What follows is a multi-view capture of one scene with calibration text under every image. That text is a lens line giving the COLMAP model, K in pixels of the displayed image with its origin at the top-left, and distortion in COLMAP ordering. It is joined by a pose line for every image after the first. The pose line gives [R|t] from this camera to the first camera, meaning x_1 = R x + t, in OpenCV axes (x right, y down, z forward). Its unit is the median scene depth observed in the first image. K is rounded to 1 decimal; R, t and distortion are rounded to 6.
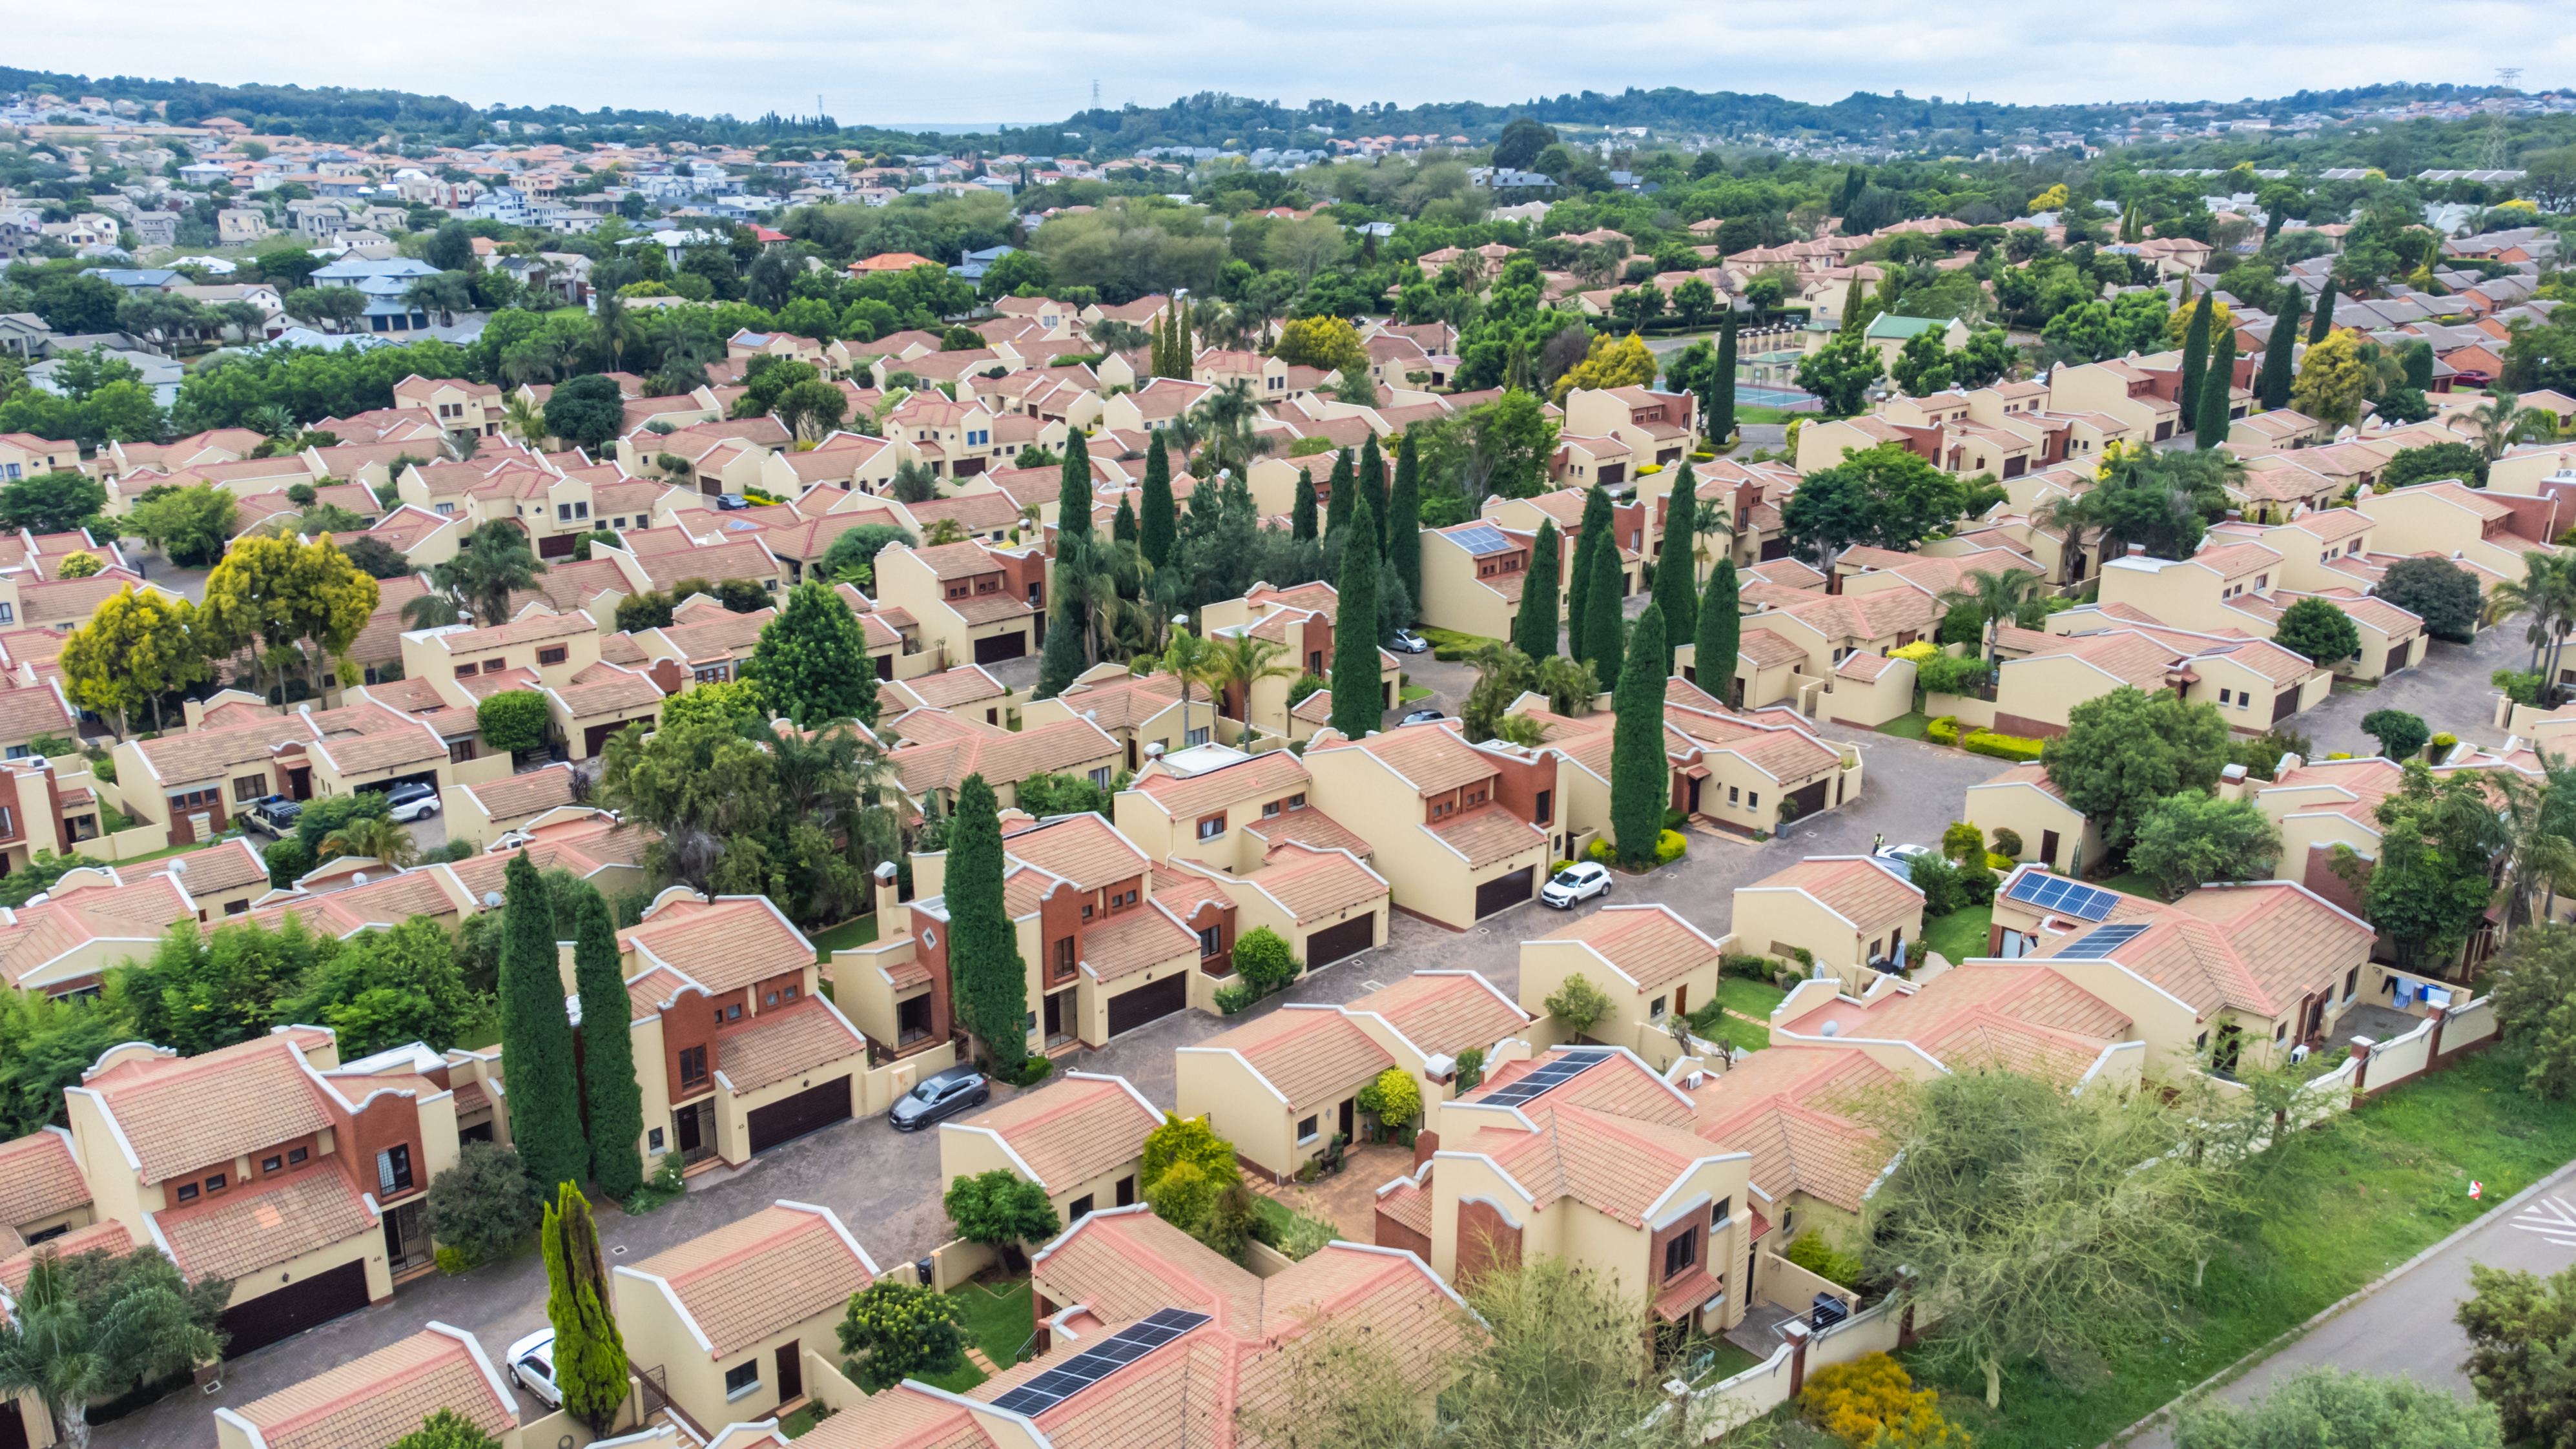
lens RADIAL K [[1853.0, 0, 1288.0], [0, 1853.0, 724.5], [0, 0, 1]] dist [0.049721, -0.001871]
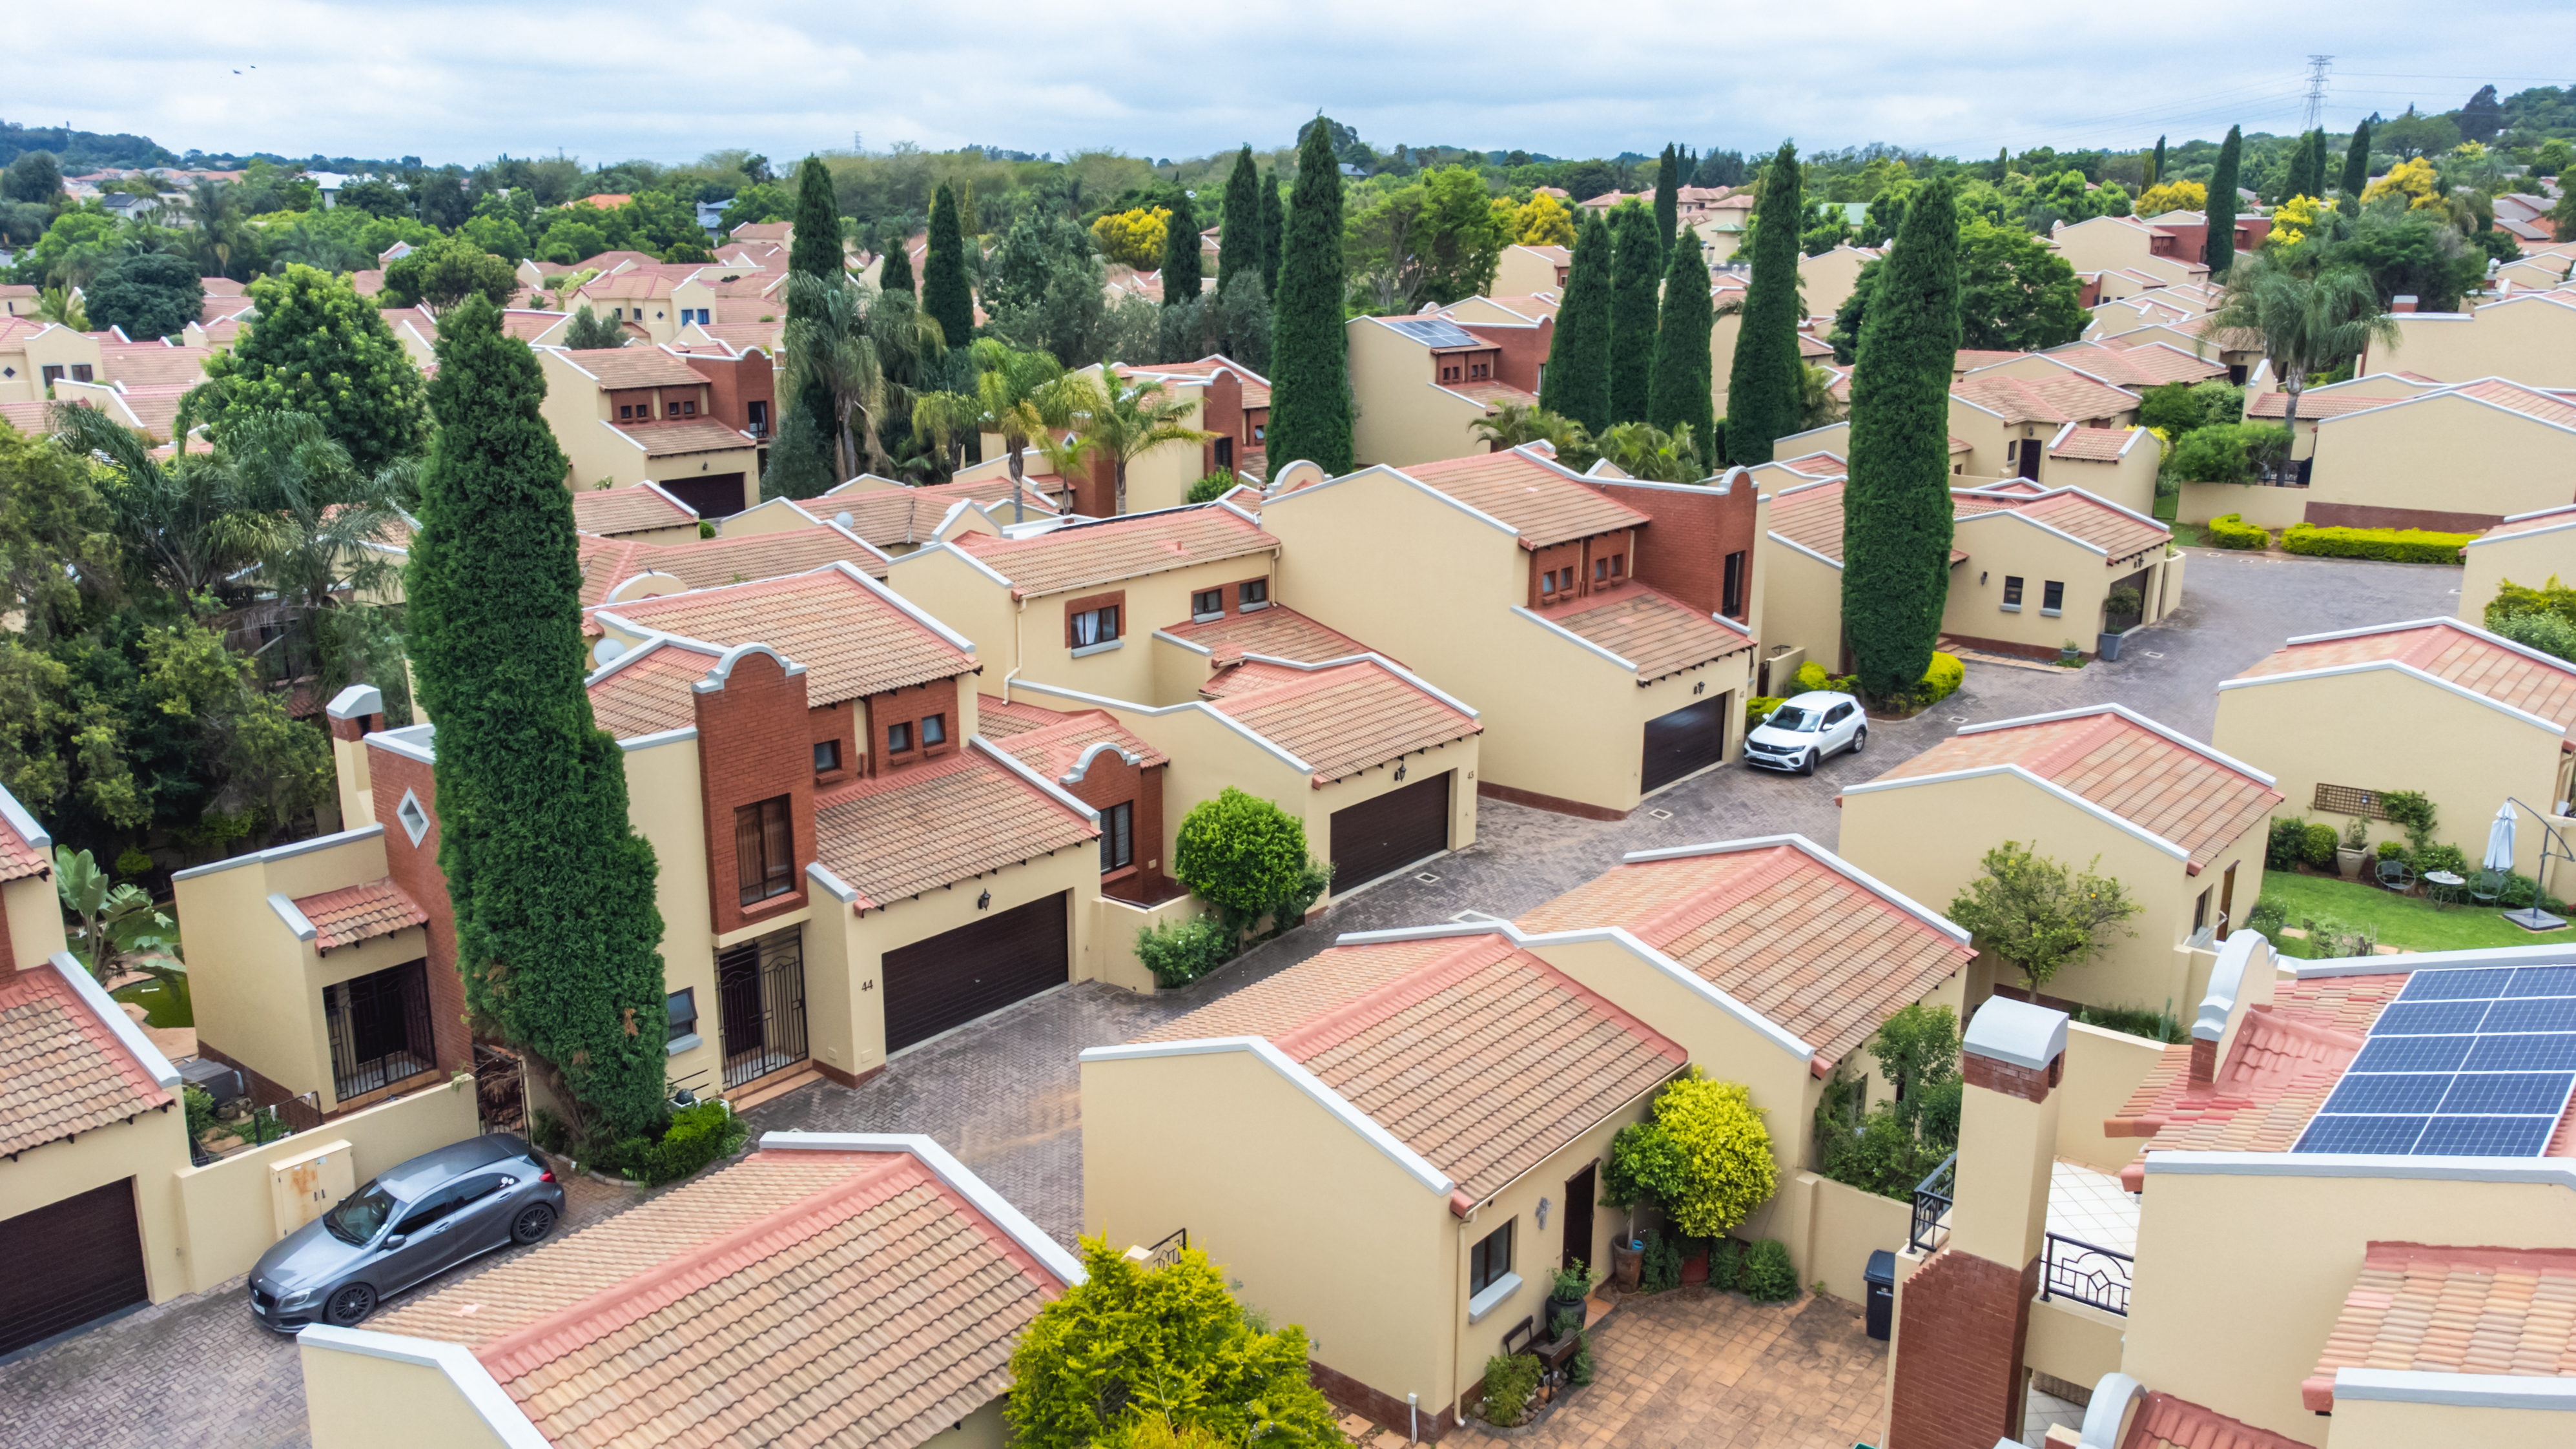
lens RADIAL K [[1935.5, 0, 1288.0], [0, 1935.5, 724.5], [0, 0, 1]] dist [0.038842, 0.005455]
pose [[0.993810, -0.030276, 0.106891, -0.050345], [0.033702, 0.998970, -0.030387, 0.108174], [-0.105861, 0.033802, 0.993806, 0.541759]]
